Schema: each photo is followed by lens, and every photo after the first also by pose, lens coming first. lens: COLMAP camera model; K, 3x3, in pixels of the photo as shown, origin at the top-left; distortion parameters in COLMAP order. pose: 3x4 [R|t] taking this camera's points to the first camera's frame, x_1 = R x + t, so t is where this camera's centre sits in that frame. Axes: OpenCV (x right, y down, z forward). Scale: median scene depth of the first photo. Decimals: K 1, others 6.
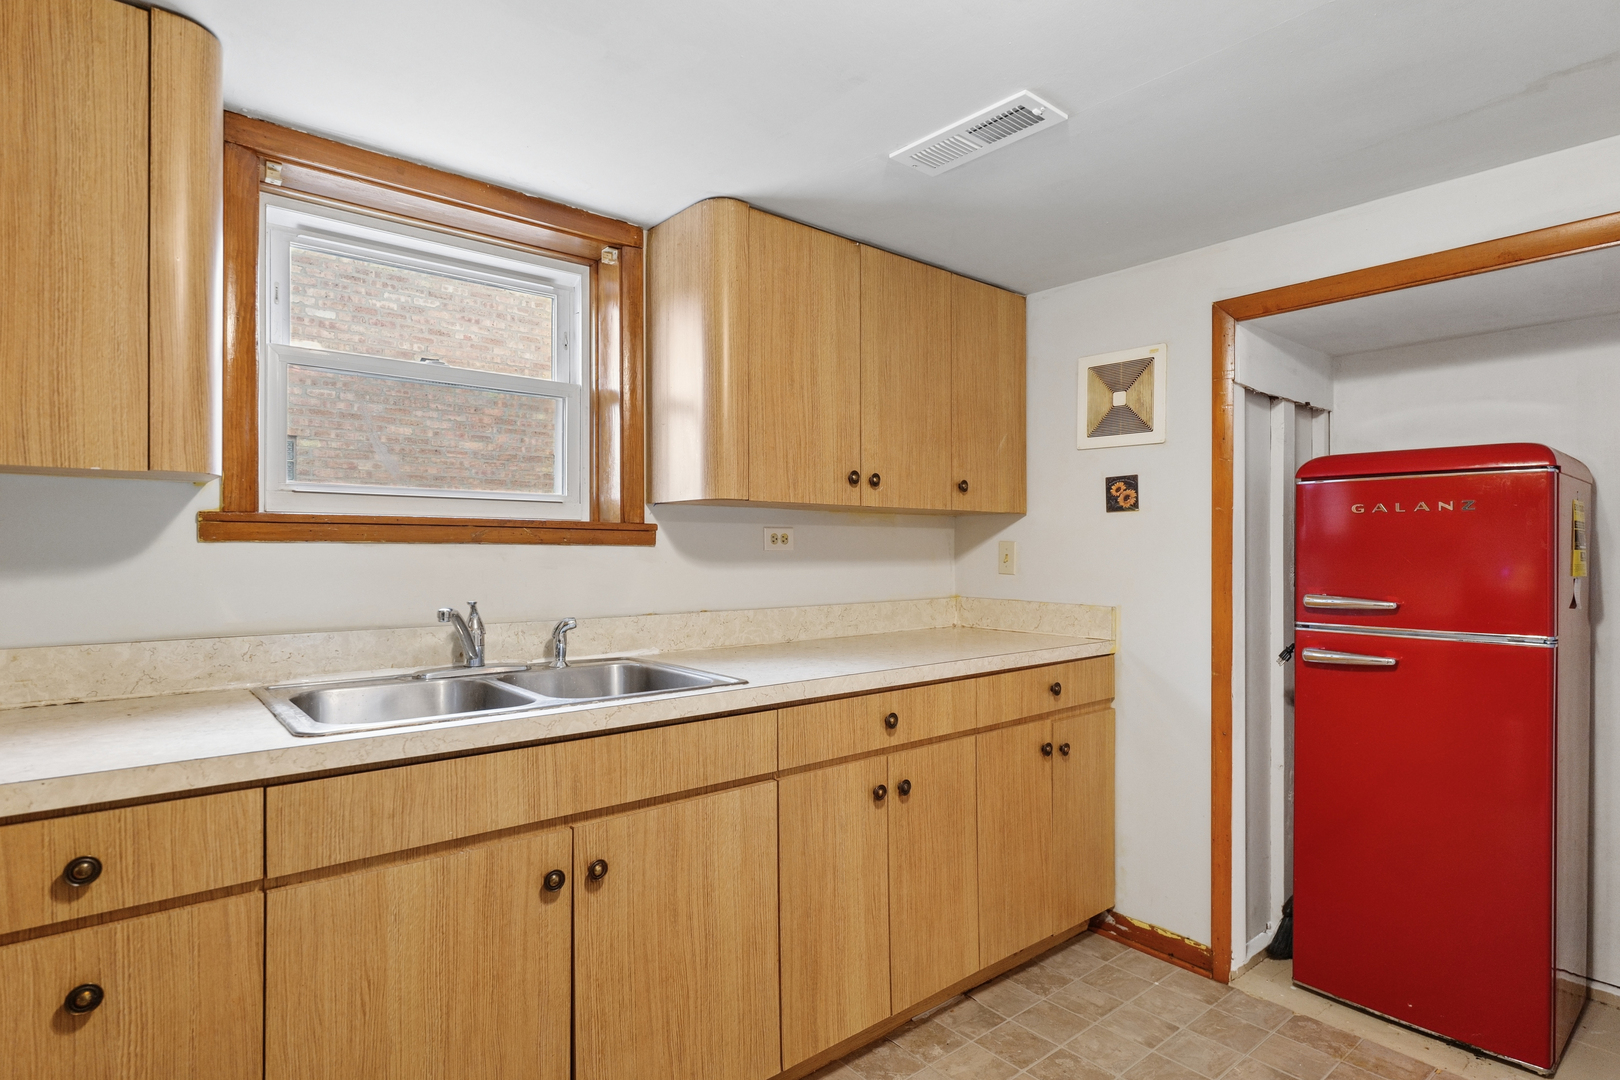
lens RADIAL K [[848.0, 0, 813.6], [0, 848.0, 547.5], [0, 0, 1]] dist [0.004708, 0.000516]
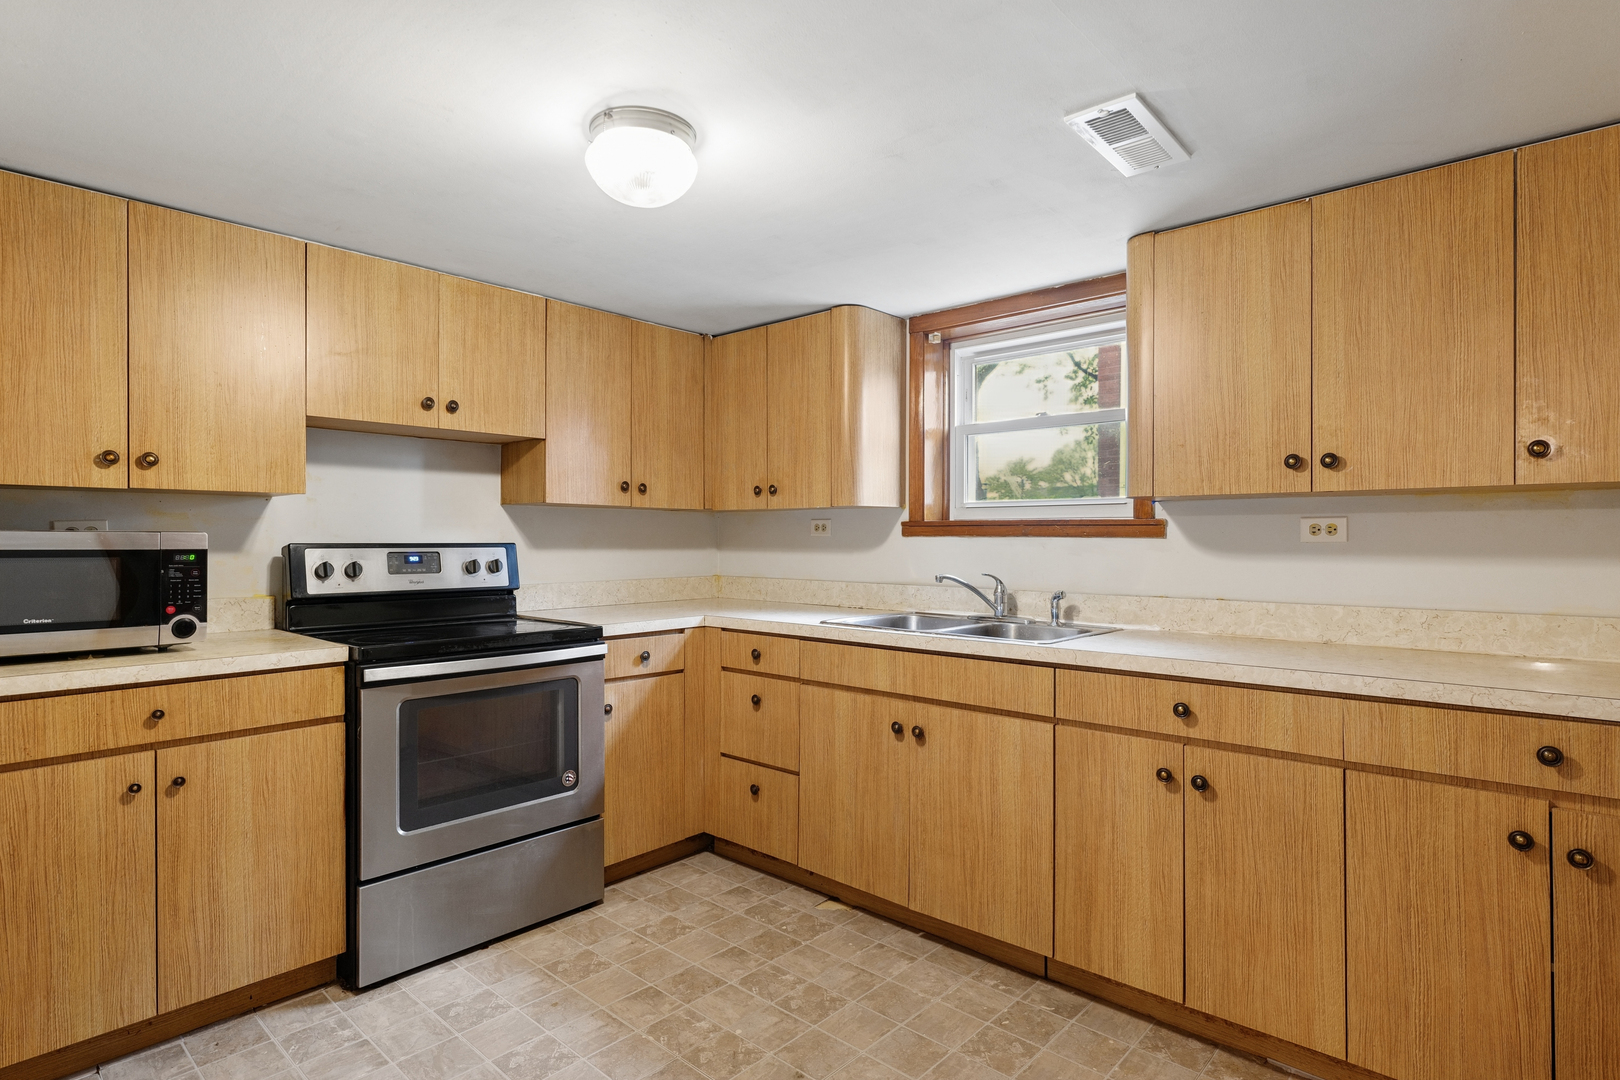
lens RADIAL K [[848.0, 0, 813.8], [0, 848.0, 539.9], [0, 0, 1]] dist [0.004708, 0.000516]
pose [[0.136572, -0.002492, -0.990627, 1.046778], [-0.001080, 0.999996, -0.002664, 0.005311], [0.990630, 0.001434, 0.136568, 0.436022]]
